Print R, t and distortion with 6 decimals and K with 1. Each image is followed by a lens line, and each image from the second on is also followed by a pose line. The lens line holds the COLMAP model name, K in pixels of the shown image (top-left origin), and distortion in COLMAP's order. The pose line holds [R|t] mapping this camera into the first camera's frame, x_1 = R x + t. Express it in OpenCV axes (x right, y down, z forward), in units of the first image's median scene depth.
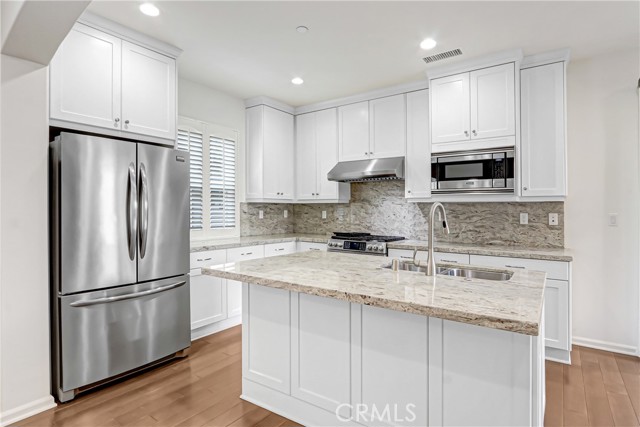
lens RADIAL K [[339.1, 0, 325.8], [0, 339.1, 207.2], [0, 0, 1]] dist [0.000915, -0.000078]
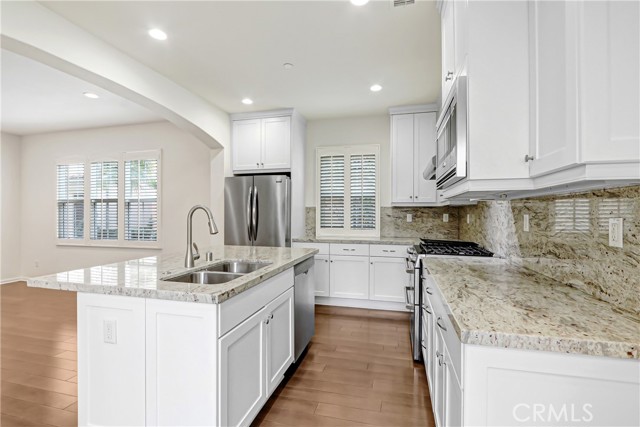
lens RADIAL K [[300.8, 0, 322.8], [0, 300.8, 214.1], [0, 0, 1]] dist [-0.006224, 0.001531]
pose [[0.353645, -0.001428, -0.935379, 0.672133], [0.005531, 0.999985, 0.000564, 0.009154], [0.935363, -0.005373, 0.353647, 0.490134]]
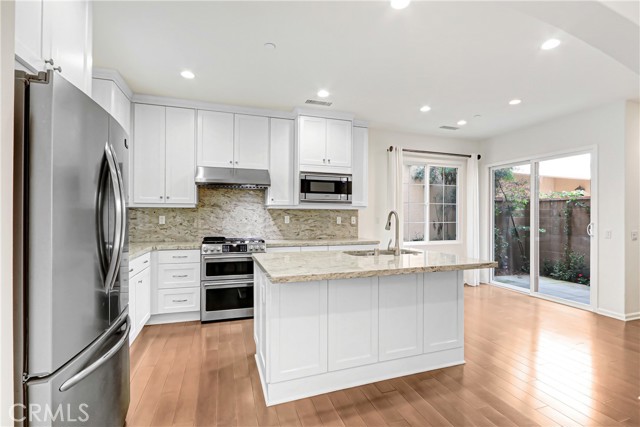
lens RADIAL K [[300.8, 0, 331.3], [0, 300.8, 212.6], [0, 0, 1]] dist [-0.006224, 0.001531]
pose [[0.586184, 0.004545, 0.810165, -0.474532], [-0.006613, 0.999978, -0.000825, 0.000049], [-0.810151, -0.004874, 0.586201, 0.189603]]
